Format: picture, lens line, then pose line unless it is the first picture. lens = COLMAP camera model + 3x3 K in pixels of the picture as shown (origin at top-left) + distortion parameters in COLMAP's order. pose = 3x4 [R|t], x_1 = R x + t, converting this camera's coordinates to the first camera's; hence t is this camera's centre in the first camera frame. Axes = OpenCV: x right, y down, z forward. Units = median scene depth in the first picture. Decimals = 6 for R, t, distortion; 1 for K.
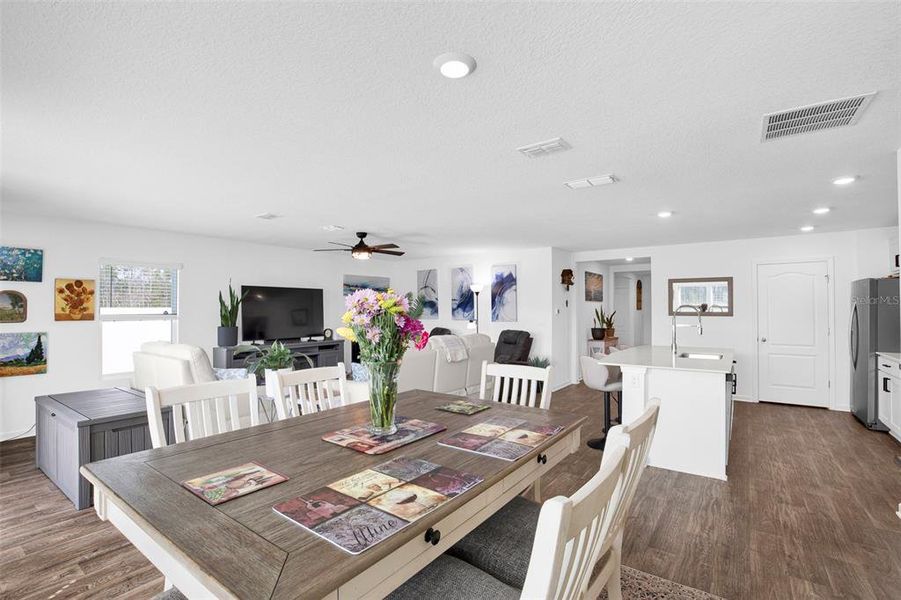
lens RADIAL K [[438.6, 0, 450.5], [0, 438.6, 300.0], [0, 0, 1]] dist [-0.024355, 0.000152]
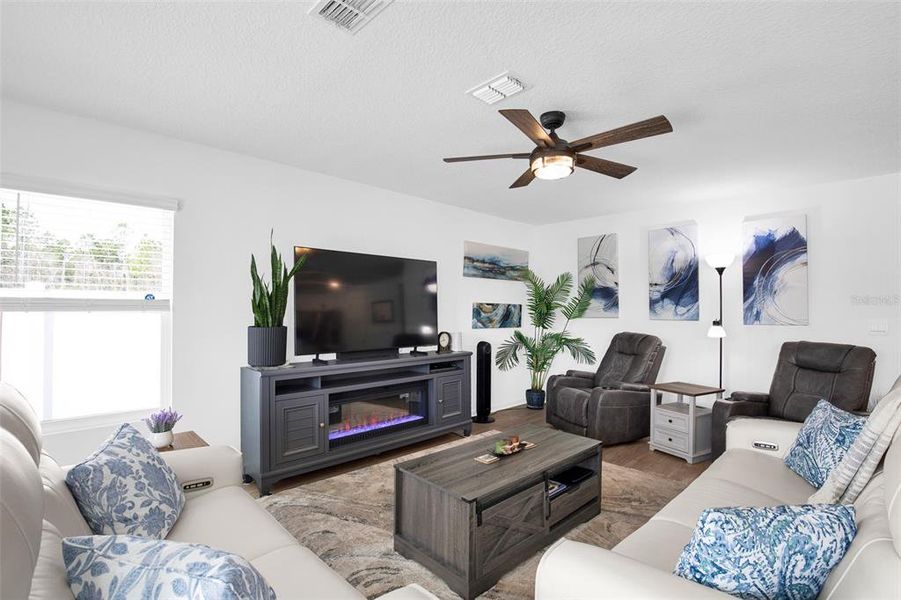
lens RADIAL K [[438.6, 0, 450.5], [0, 438.6, 300.0], [0, 0, 1]] dist [-0.024355, 0.000152]
pose [[0.988824, 0.009385, -0.148790, -0.189178], [-0.008930, 0.999953, 0.003721, 0.022268], [0.148817, -0.002350, 0.988862, 0.443569]]
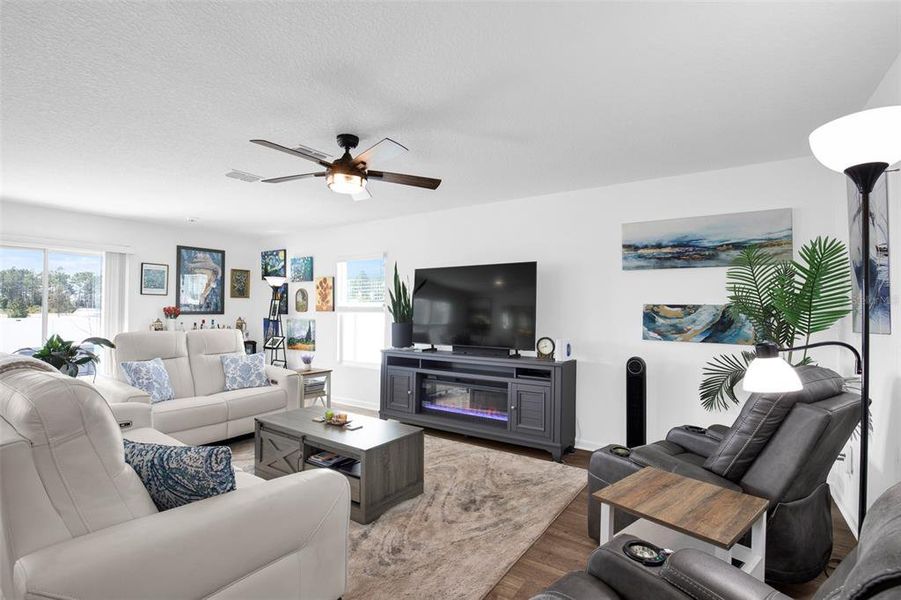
lens RADIAL K [[413.9, 0, 451.2], [0, 413.9, 305.7], [0, 0, 1]] dist [-0.031738, 0.000511]
pose [[0.032336, -0.000367, -0.999477, 0.203024], [0.018937, 0.999821, 0.000245, 0.025854], [0.999298, -0.018935, 0.032337, 0.880537]]
